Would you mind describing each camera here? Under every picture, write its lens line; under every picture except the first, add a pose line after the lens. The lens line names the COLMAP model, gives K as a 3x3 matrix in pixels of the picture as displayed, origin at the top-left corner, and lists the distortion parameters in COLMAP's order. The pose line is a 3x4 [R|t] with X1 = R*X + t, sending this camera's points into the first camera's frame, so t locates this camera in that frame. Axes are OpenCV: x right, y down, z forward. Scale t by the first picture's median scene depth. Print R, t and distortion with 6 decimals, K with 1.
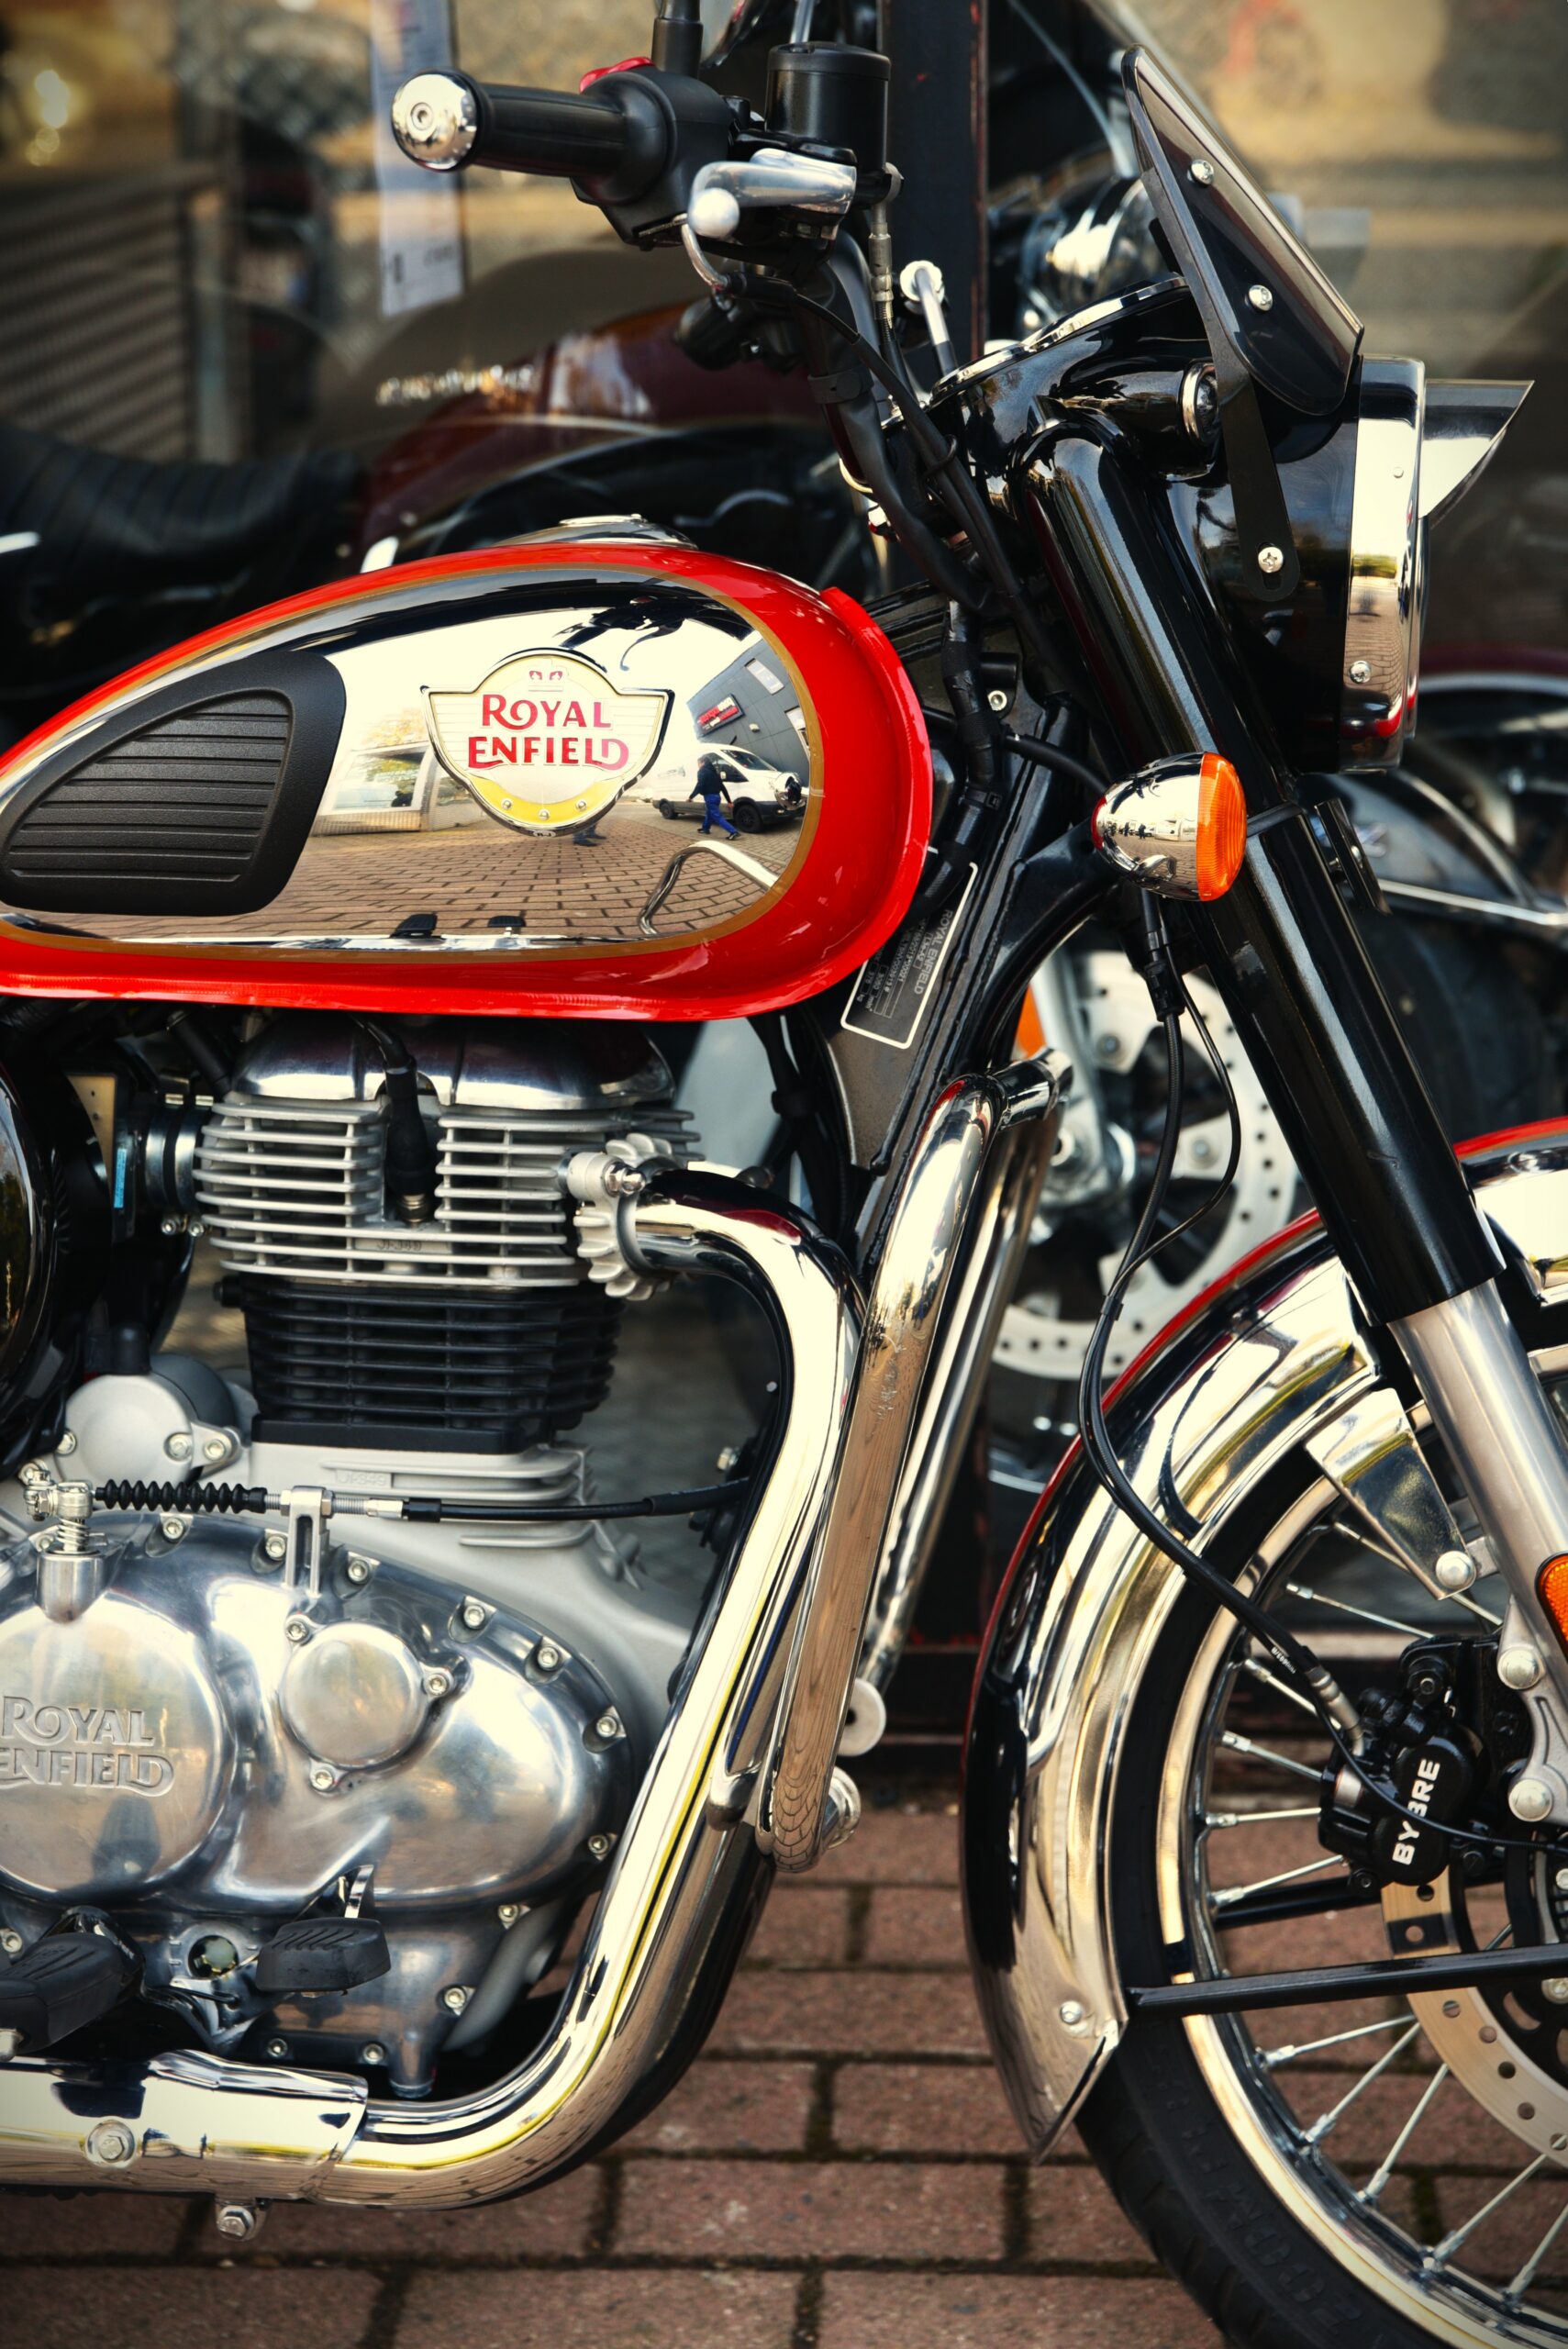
lens RADIAL K [[4820.5, 0, 784.0], [0, 4820.5, 1174.5], [0, 0, 1]] dist [-0.020781, 0.119445]
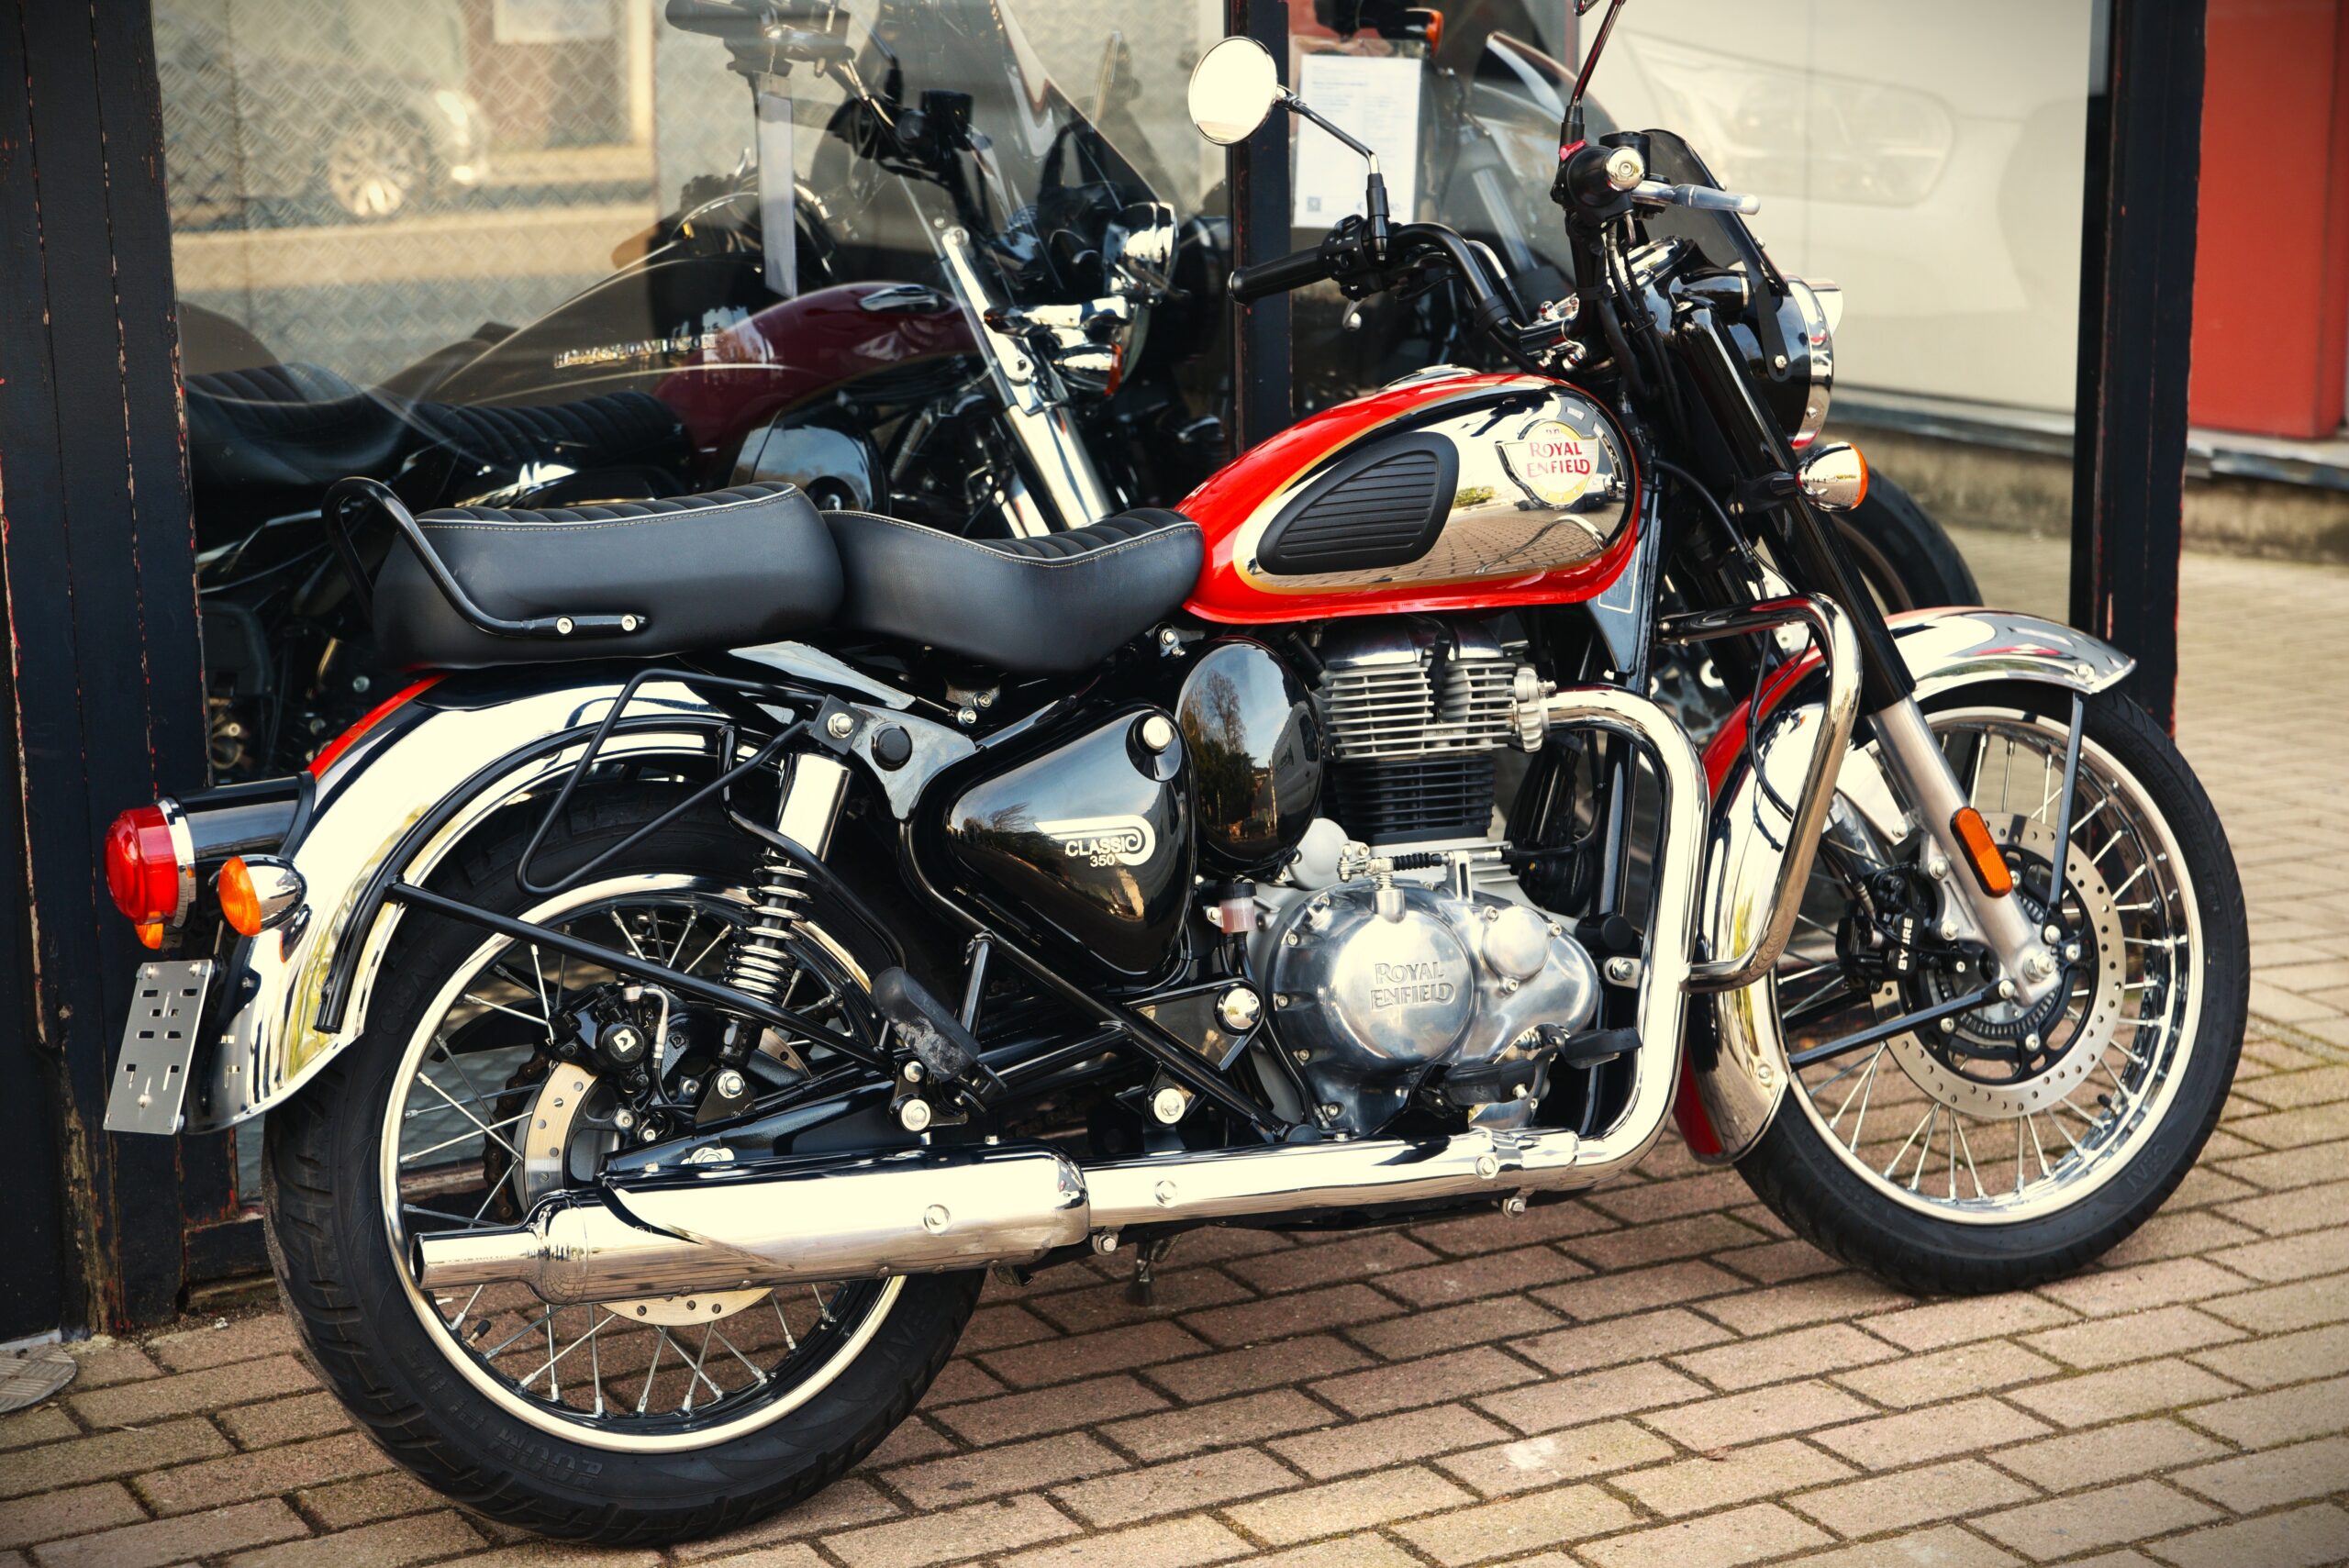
lens RADIAL K [[4820.5, 0, 1174.5], [0, 4820.5, 784.0], [0, 0, 1]] dist [-0.020781, 0.119445]
pose [[0.829171, -0.099397, 0.550087, -1.260878], [0.146576, 0.988292, -0.042364, 0.103329], [-0.539436, 0.115757, 0.834032, -0.583400]]
